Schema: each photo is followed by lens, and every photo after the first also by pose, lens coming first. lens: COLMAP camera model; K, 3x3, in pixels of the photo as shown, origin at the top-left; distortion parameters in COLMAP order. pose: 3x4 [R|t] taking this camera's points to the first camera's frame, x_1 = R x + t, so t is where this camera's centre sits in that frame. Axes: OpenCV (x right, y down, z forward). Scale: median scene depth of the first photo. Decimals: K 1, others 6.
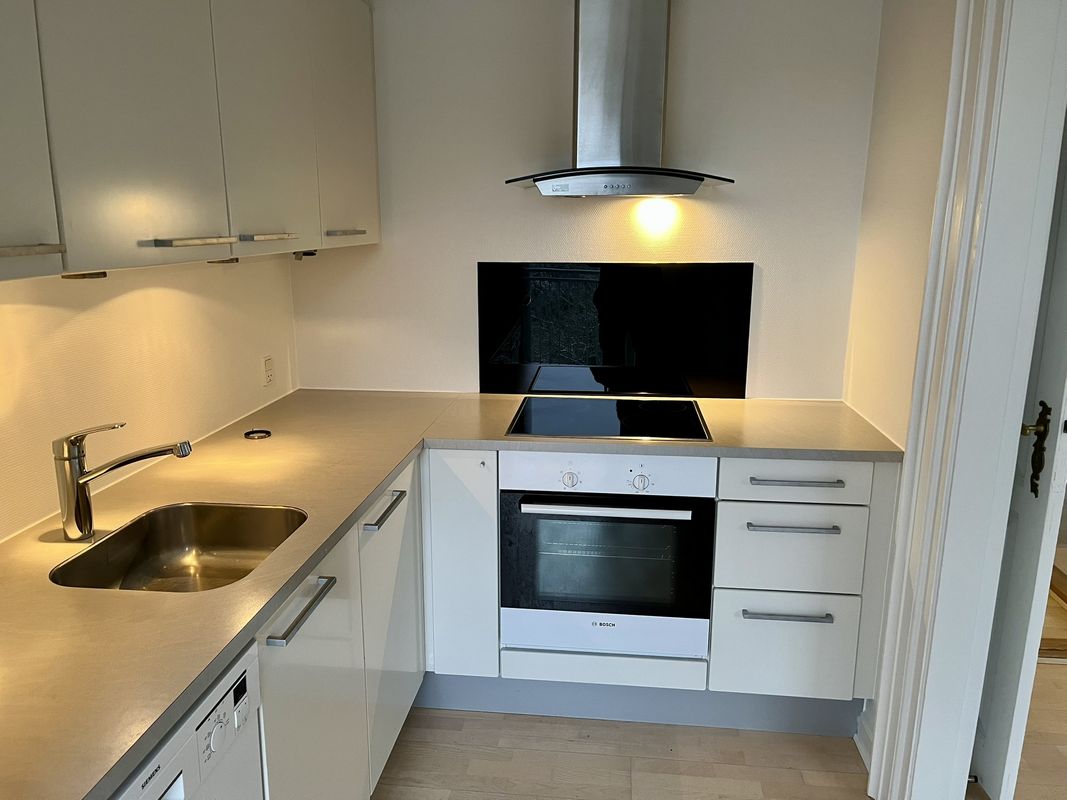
lens RADIAL K [[813.4, 0, 531.7], [0, 813.4, 398.9], [0, 0, 1]] dist [0.059361, -0.008818]
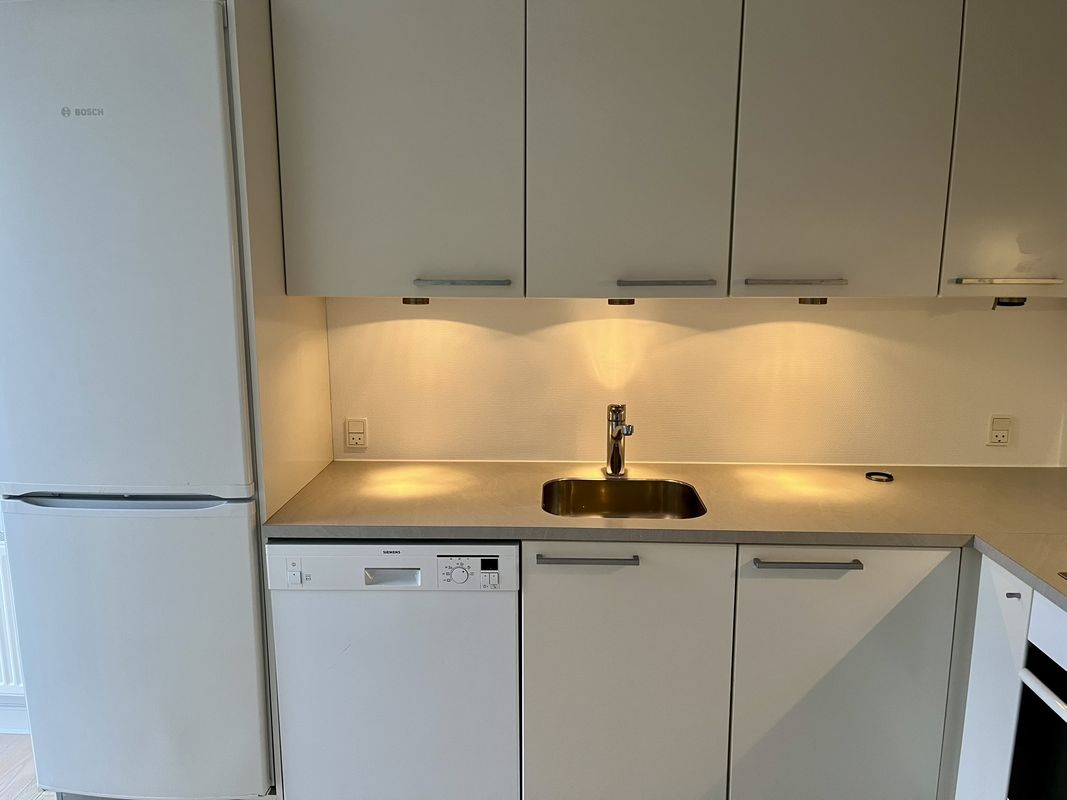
lens RADIAL K [[813.4, 0, 534.0], [0, 813.4, 408.5], [0, 0, 1]] dist [0.059361, -0.008818]
pose [[0.082782, 0.181757, -0.979853, 0.619526], [-0.215266, 0.963277, 0.160496, -0.110428], [0.973041, 0.197642, 0.118868, 0.468327]]
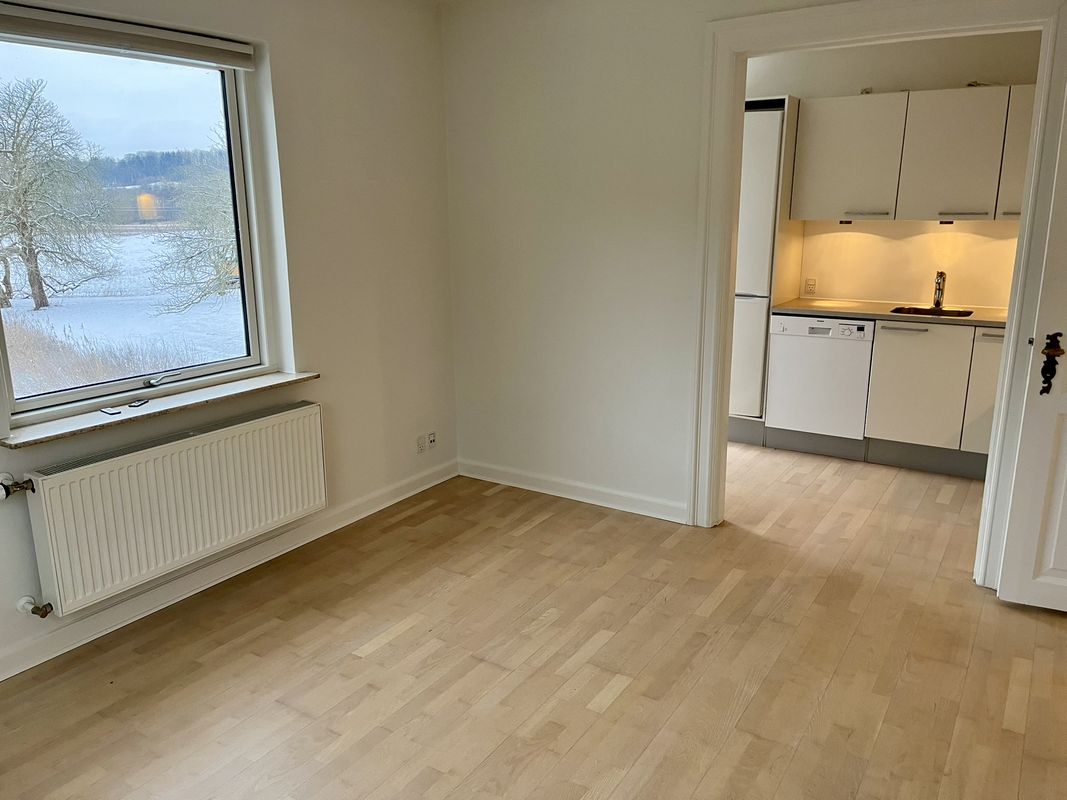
lens RADIAL K [[813.4, 0, 533.4], [0, 813.4, 400.6], [0, 0, 1]] dist [0.059361, -0.008818]
pose [[-0.446569, 0.215991, -0.868288, 2.100481], [-0.190174, 0.925341, 0.327991, -0.173073], [0.874306, 0.311596, -0.372152, 0.666873]]
